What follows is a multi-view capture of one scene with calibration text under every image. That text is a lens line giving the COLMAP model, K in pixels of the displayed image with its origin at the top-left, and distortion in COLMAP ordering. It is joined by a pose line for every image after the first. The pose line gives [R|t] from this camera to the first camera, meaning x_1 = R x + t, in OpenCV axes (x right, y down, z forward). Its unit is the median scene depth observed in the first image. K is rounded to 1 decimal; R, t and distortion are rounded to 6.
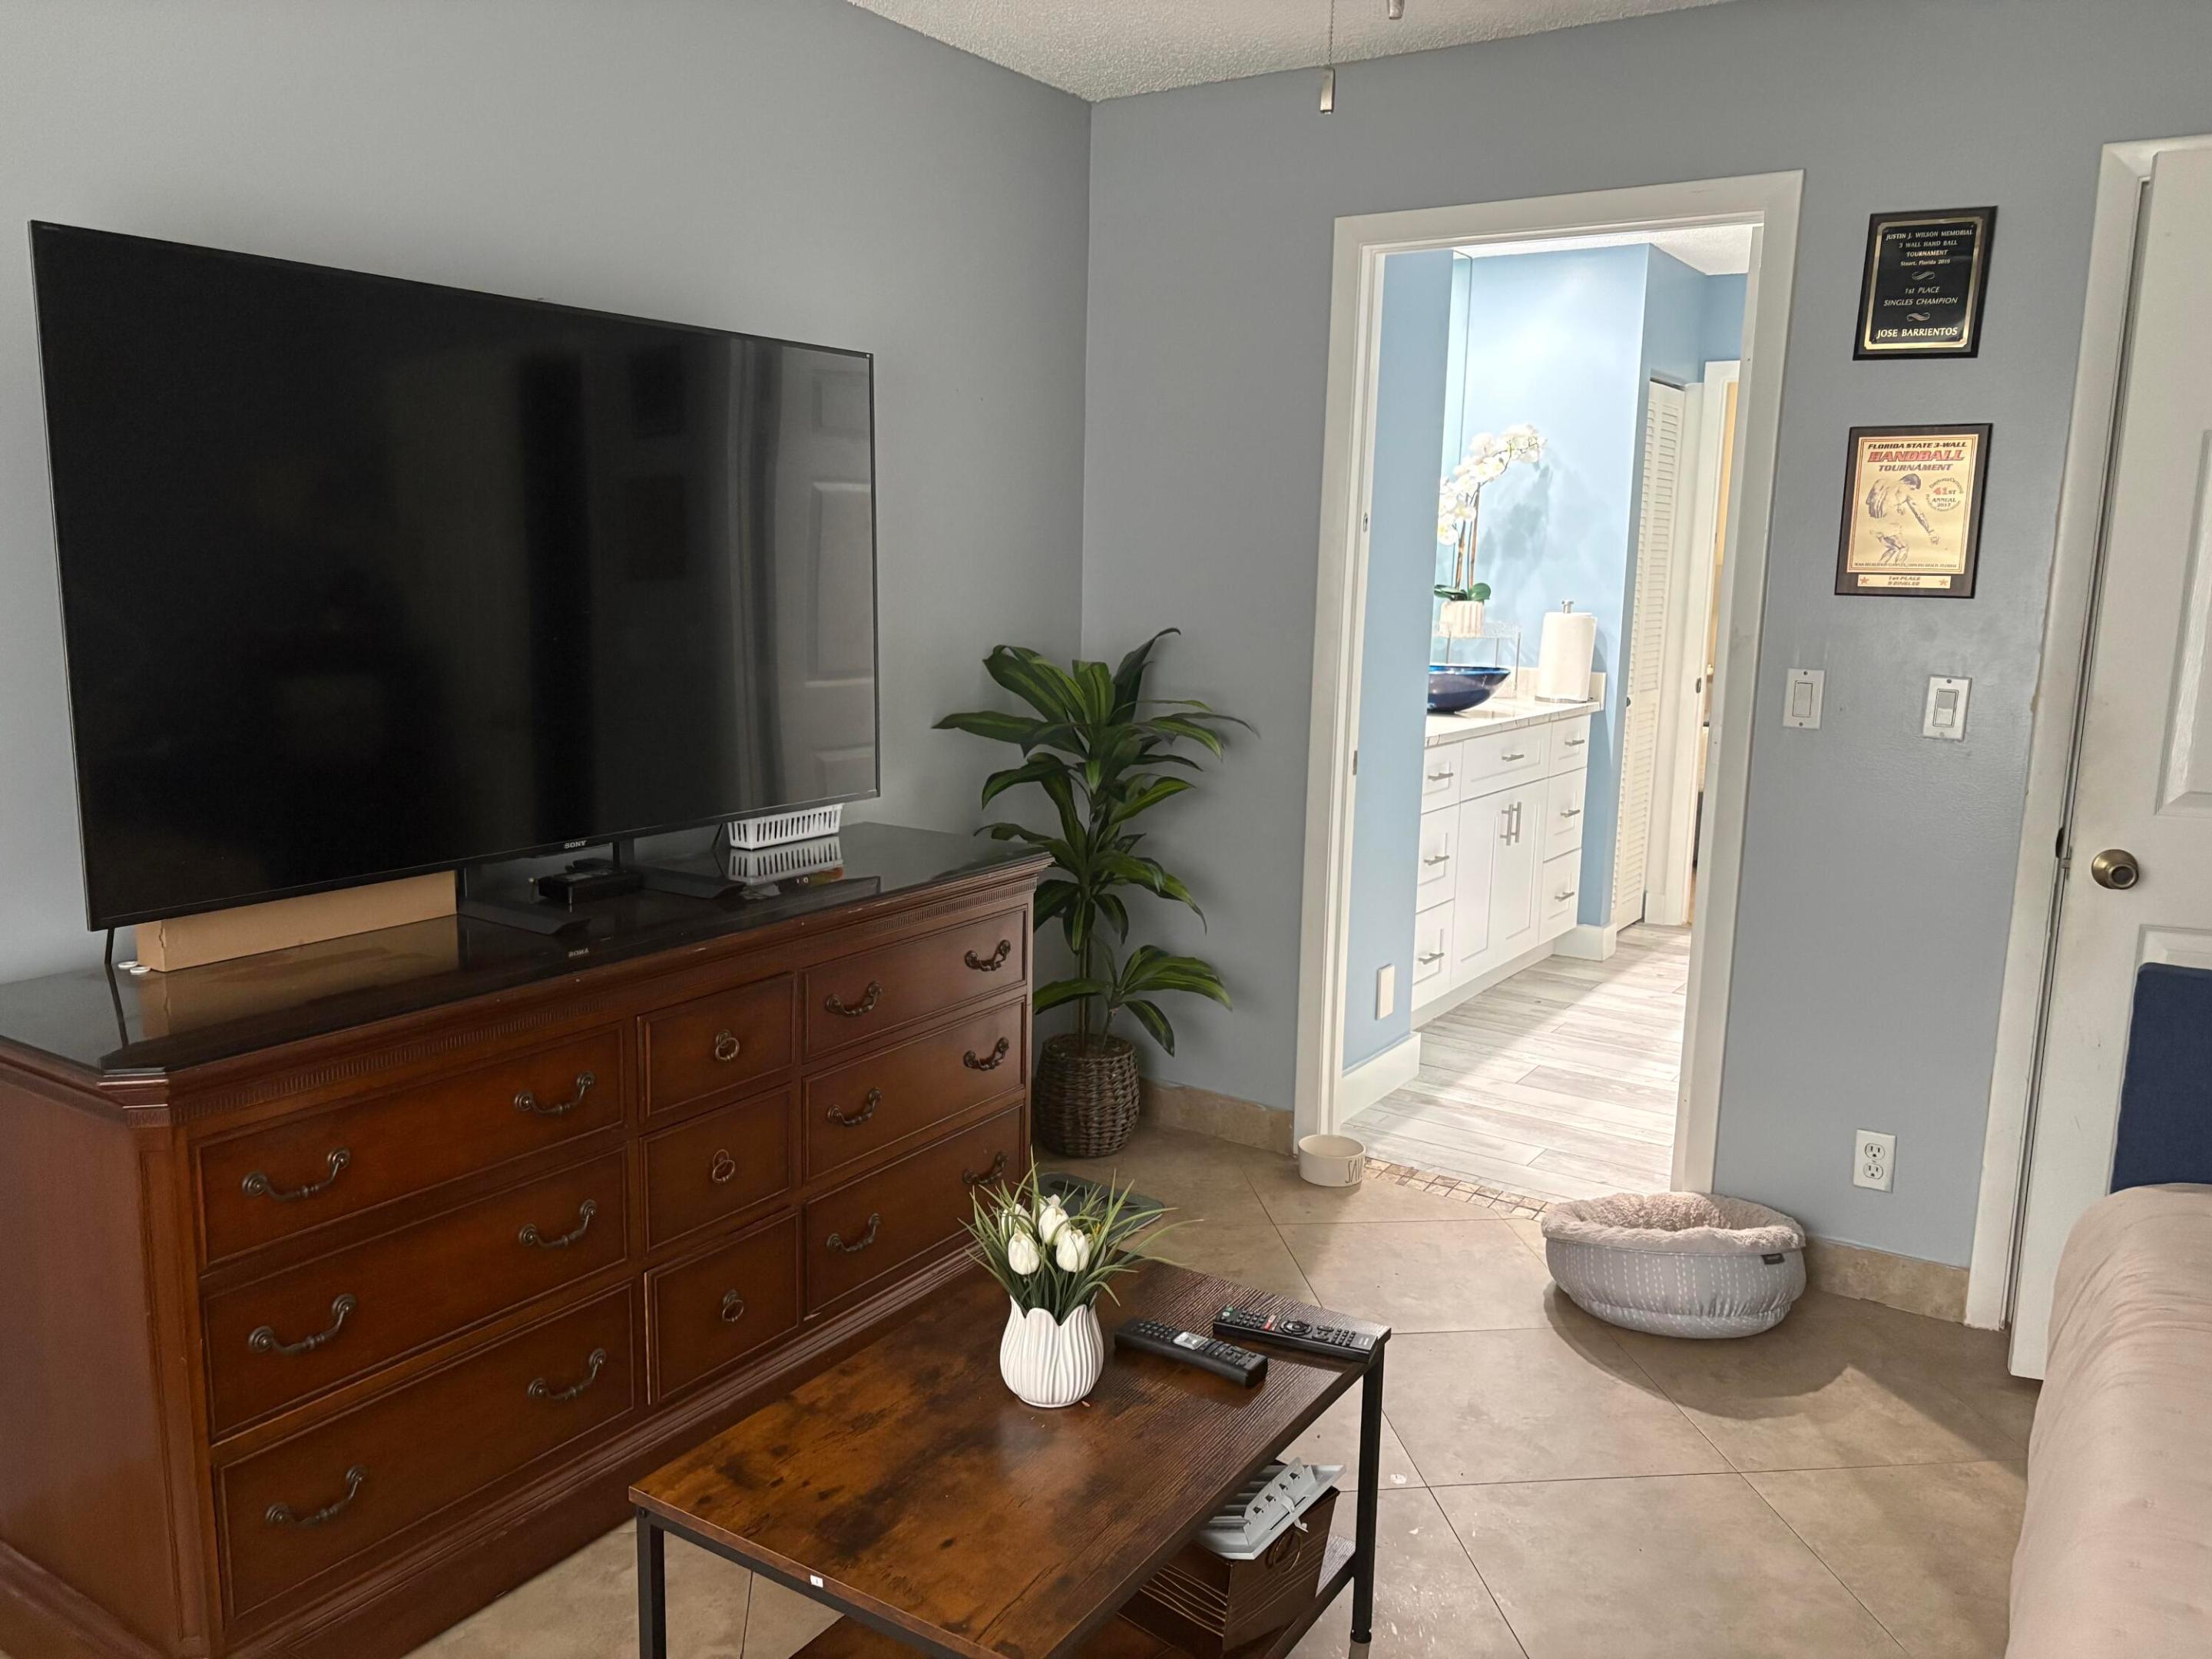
lens RADIAL K [[1682.1, 0, 1106.0], [0, 1682.1, 829.5], [0, 0, 1]] dist [0.042662, -0.022239]
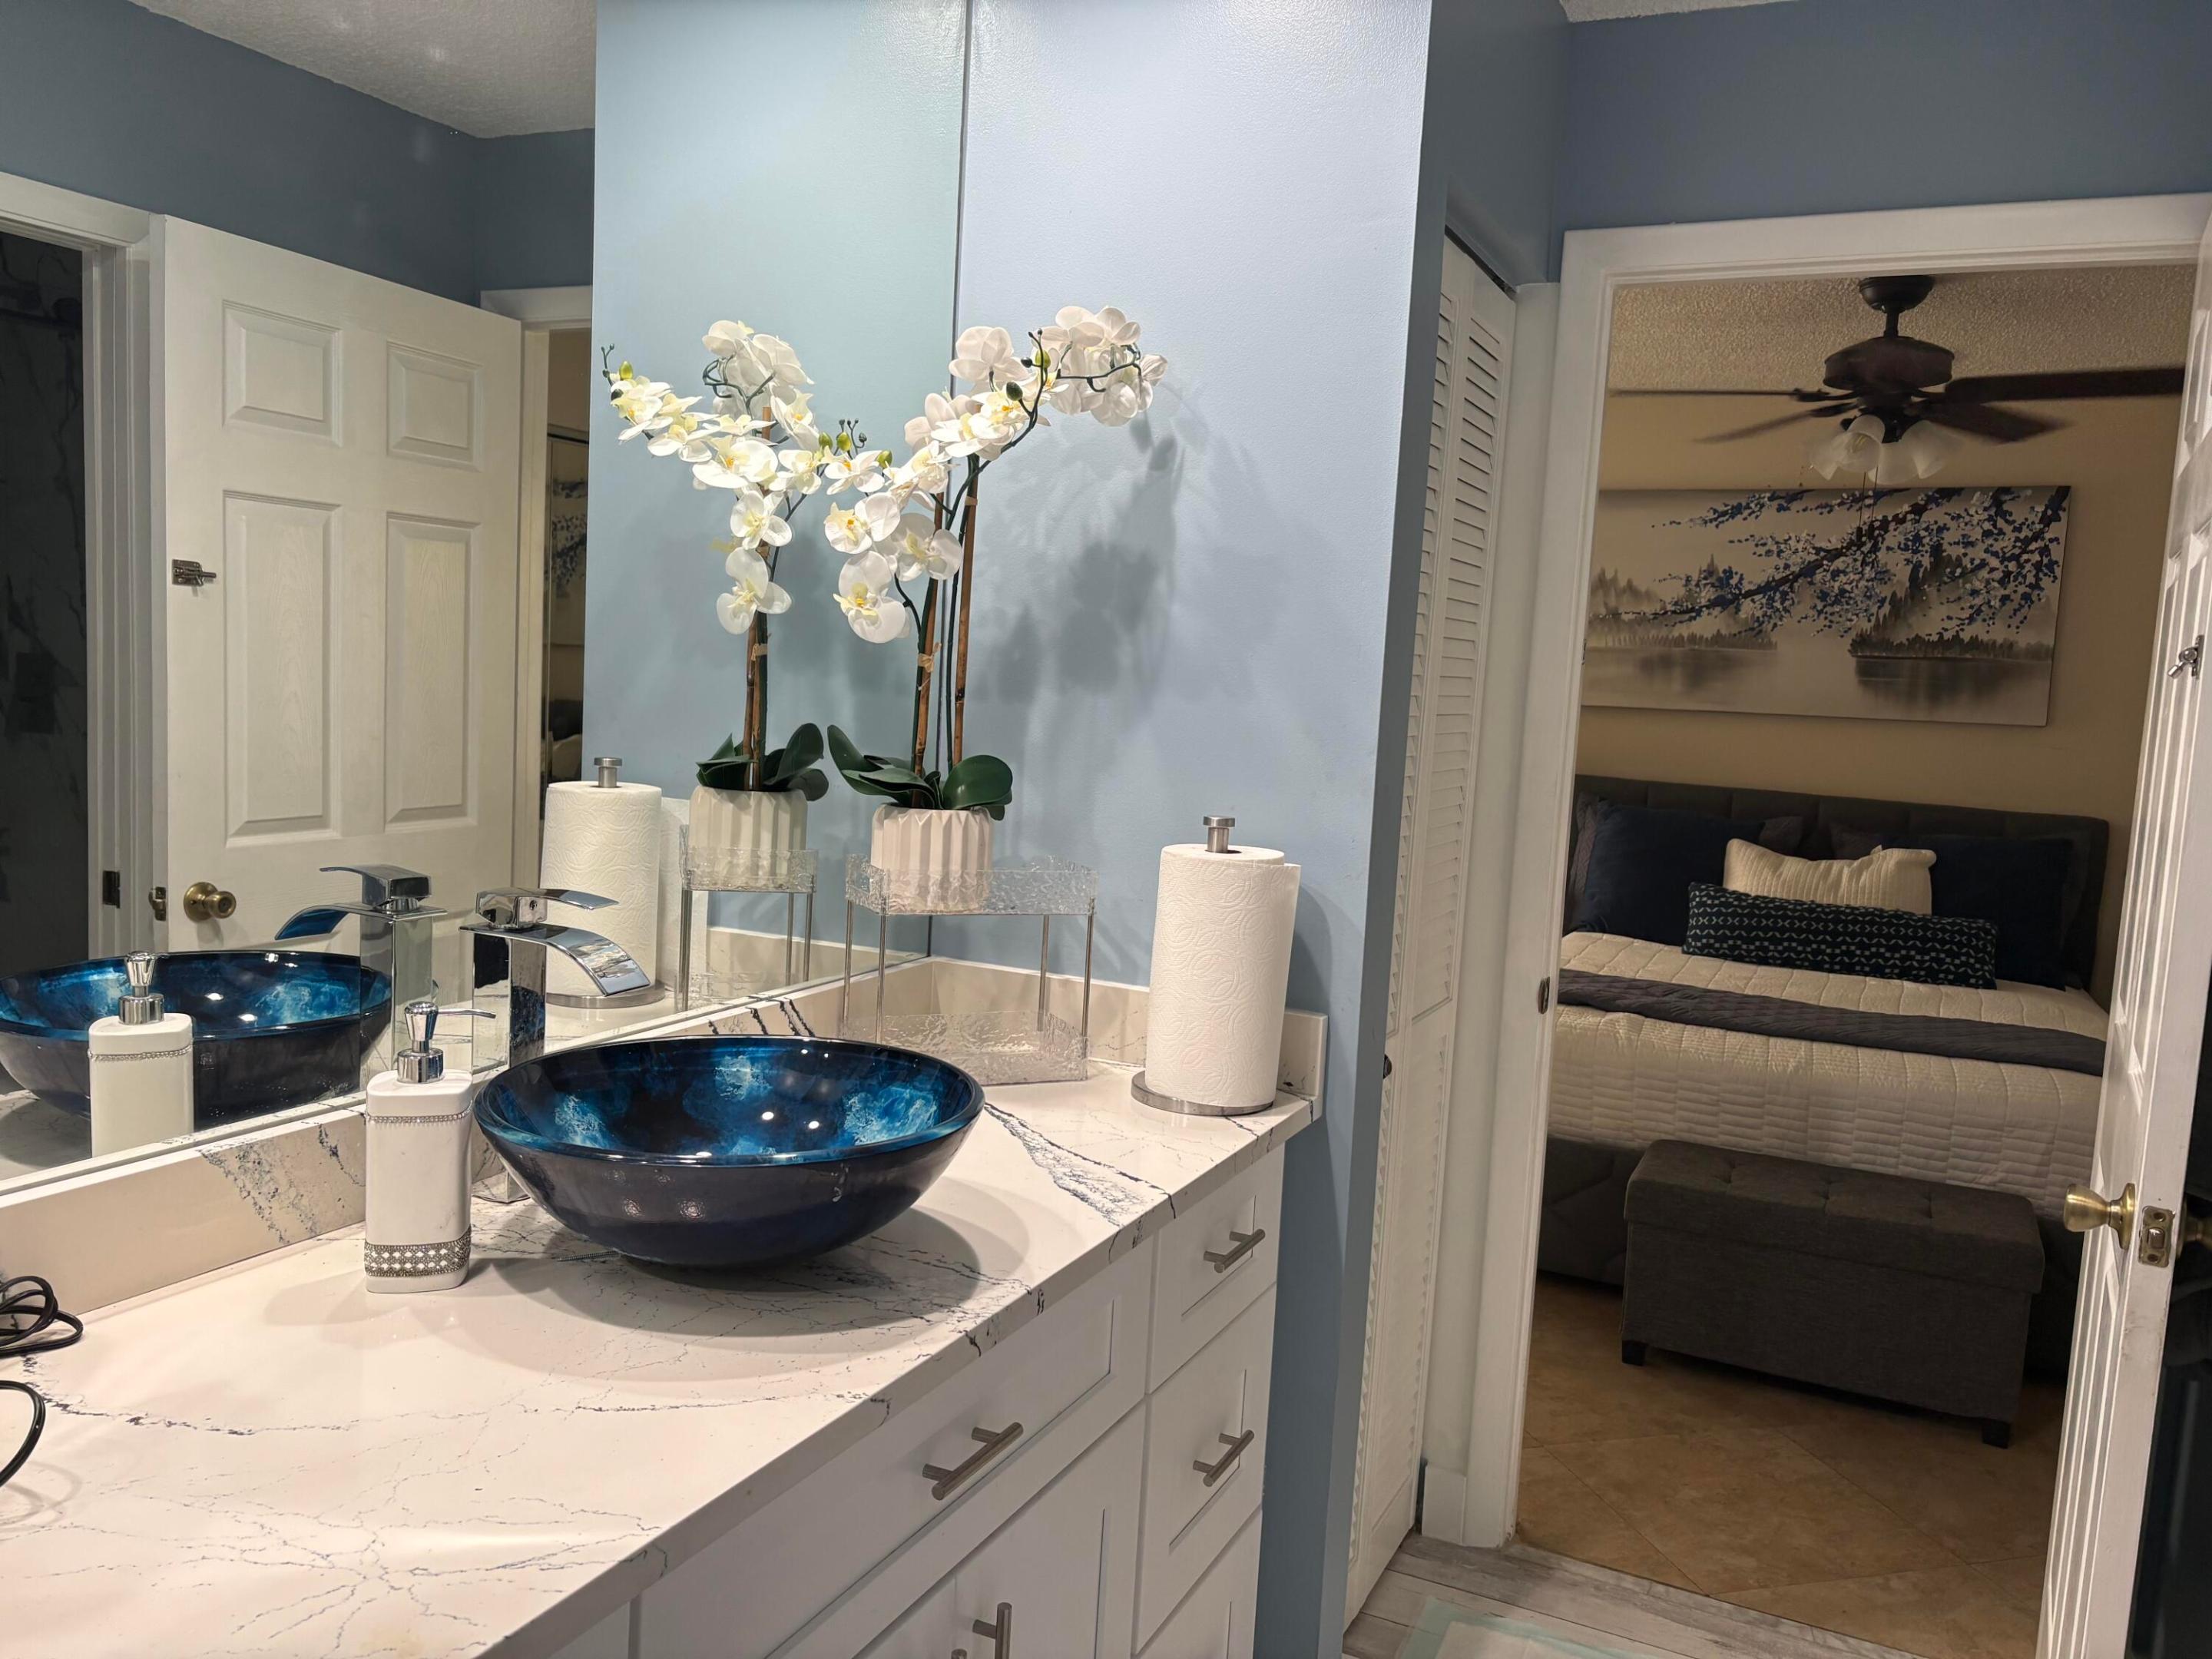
lens RADIAL K [[1682.1, 0, 1106.0], [0, 1682.1, 829.5], [0, 0, 1]] dist [0.042662, -0.022239]
pose [[0.989739, 0.019118, 0.141603, 0.198454], [-0.011067, 0.998288, -0.057429, -0.111128], [-0.142459, 0.055273, 0.988256, 0.652561]]
